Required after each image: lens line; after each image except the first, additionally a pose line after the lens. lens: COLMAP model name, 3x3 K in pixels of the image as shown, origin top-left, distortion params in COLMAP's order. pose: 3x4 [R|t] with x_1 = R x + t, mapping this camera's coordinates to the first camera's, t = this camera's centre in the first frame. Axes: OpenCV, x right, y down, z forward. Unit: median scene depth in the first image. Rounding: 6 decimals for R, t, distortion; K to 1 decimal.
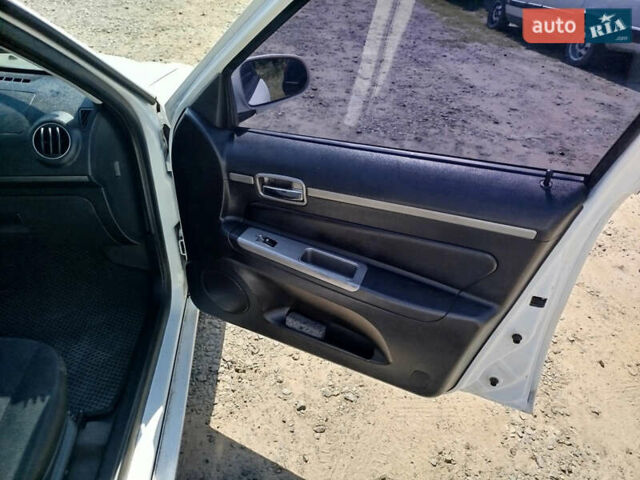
lens RADIAL K [[457.9, 0, 319.6], [0, 457.9, 240.1], [0, 0, 1]] dist [-0.008495, 0.028065]
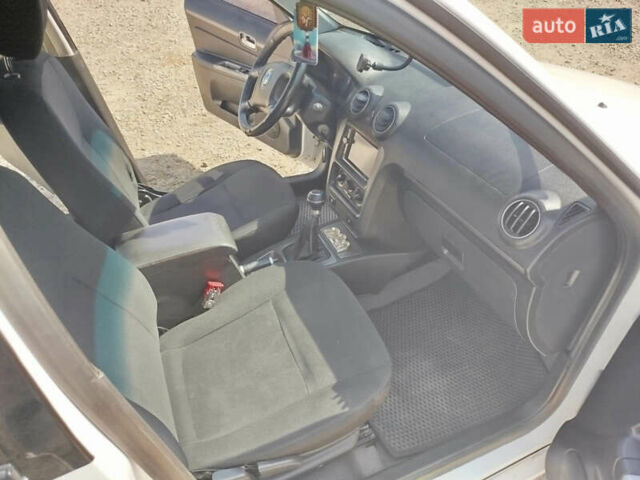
lens RADIAL K [[457.9, 0, 320.4], [0, 457.9, 240.4], [0, 0, 1]] dist [-0.008495, 0.028065]
pose [[0.312825, 0.545505, -0.777538, 0.010113], [-0.534323, 0.777876, 0.330769, -0.264477], [0.785264, 0.311984, 0.534815, 0.225319]]
